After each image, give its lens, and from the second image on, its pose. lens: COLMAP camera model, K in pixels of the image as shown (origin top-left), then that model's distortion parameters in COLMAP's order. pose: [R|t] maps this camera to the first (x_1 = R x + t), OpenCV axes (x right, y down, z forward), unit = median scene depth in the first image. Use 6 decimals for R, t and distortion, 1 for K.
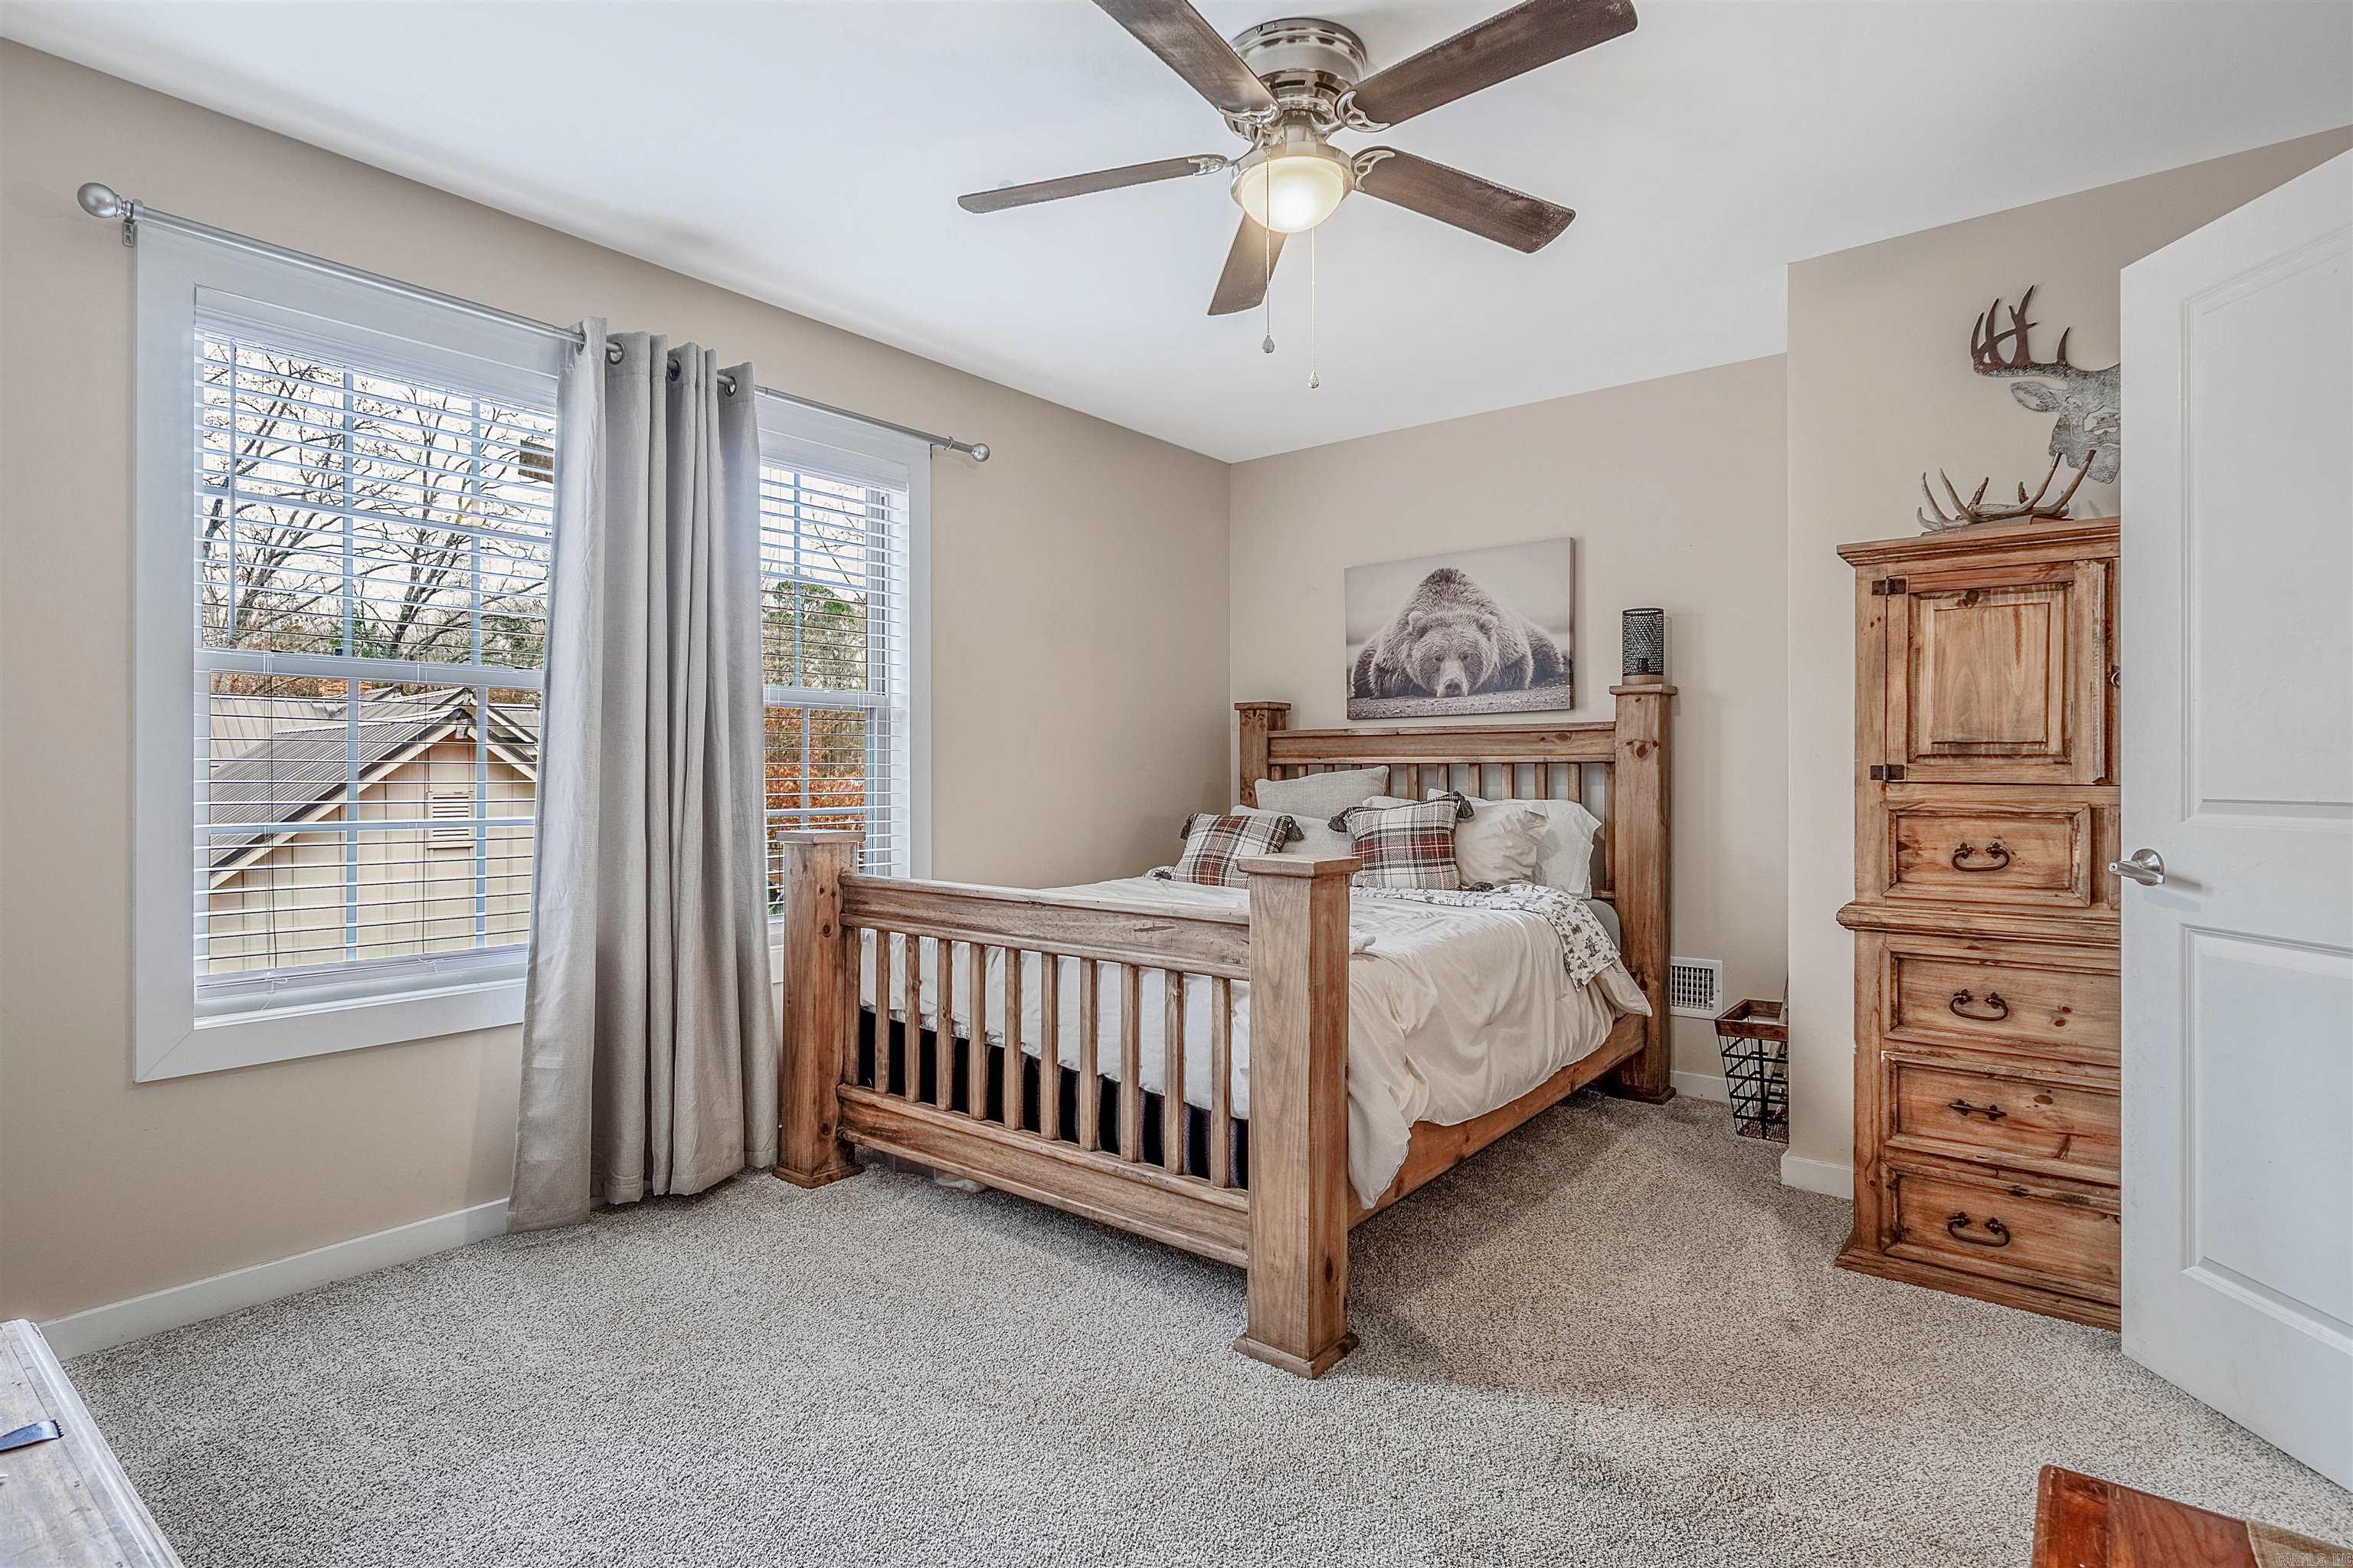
lens RADIAL K [[1157.8, 0, 1173.8], [0, 1157.8, 781.8], [0, 0, 1]] dist [-0.010935, -0.000180]
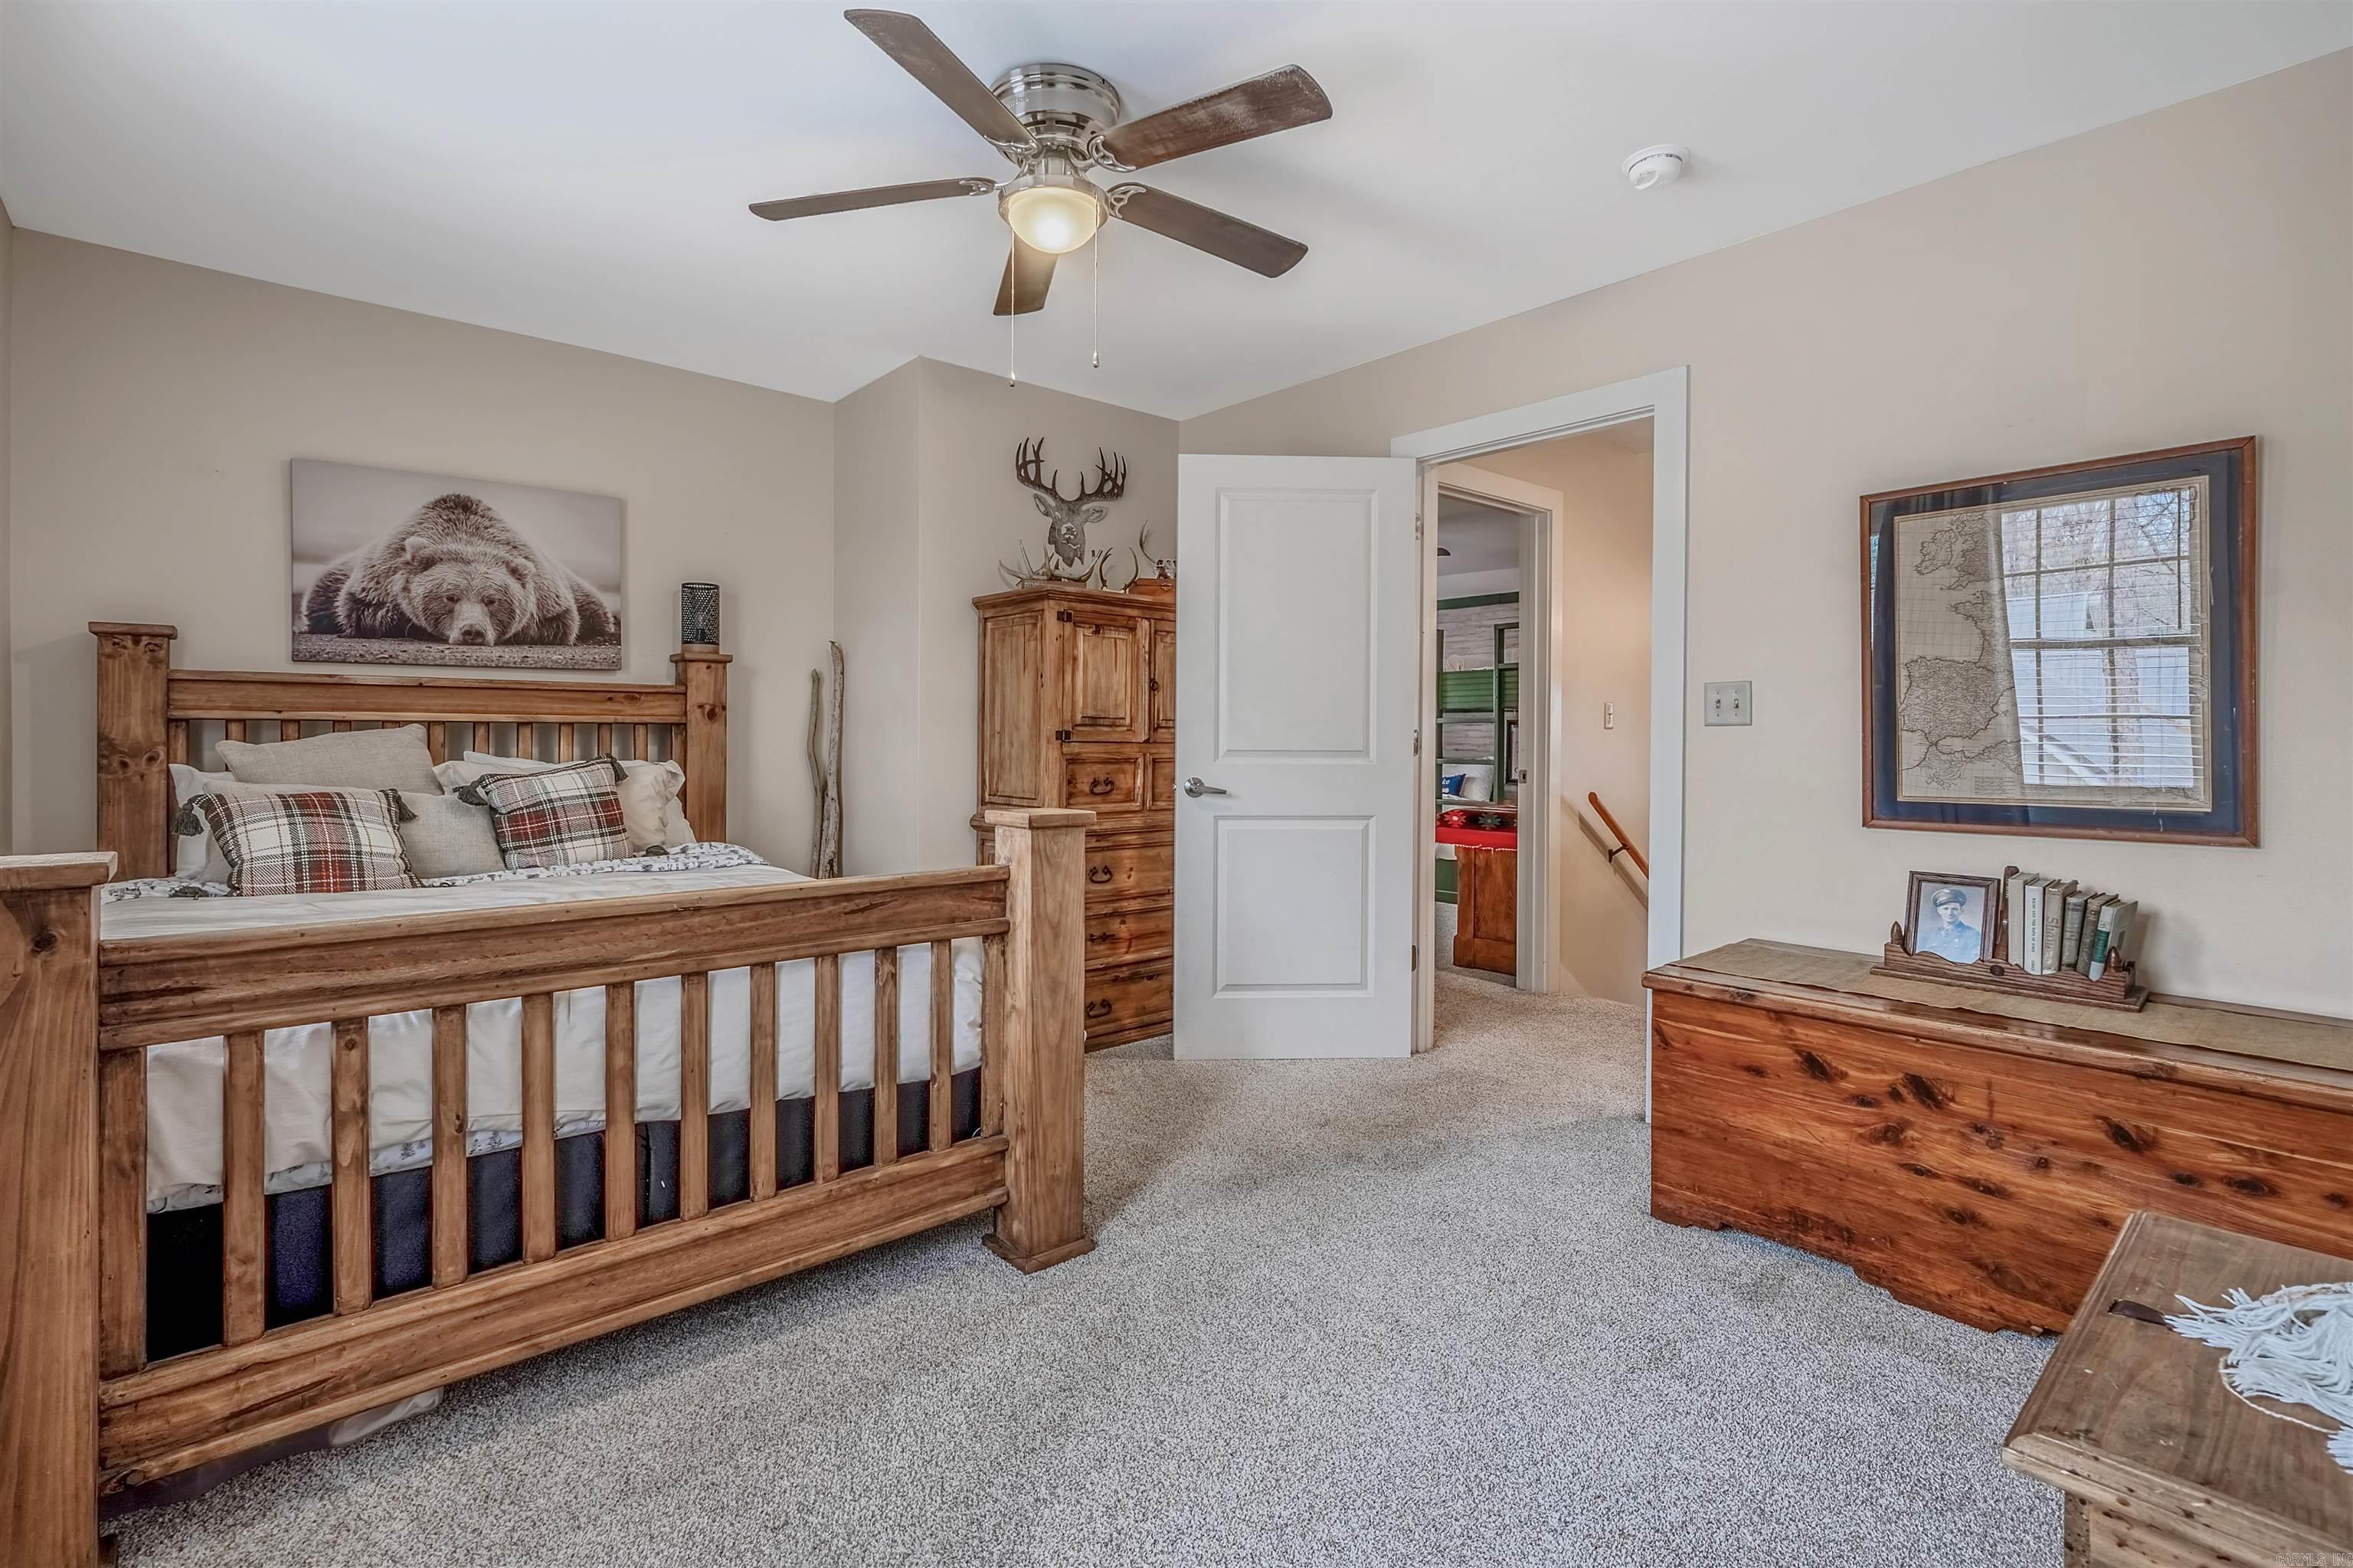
lens RADIAL K [[1061.6, 0, 1159.6], [0, 1061.6, 734.2], [0, 0, 1]] dist [-0.007429, 0.000380]
pose [[0.199420, 0.001158, 0.979913, -0.493971], [0.002585, 0.999995, -0.001708, -0.004411], [-0.979911, 0.002874, 0.199416, 0.380238]]
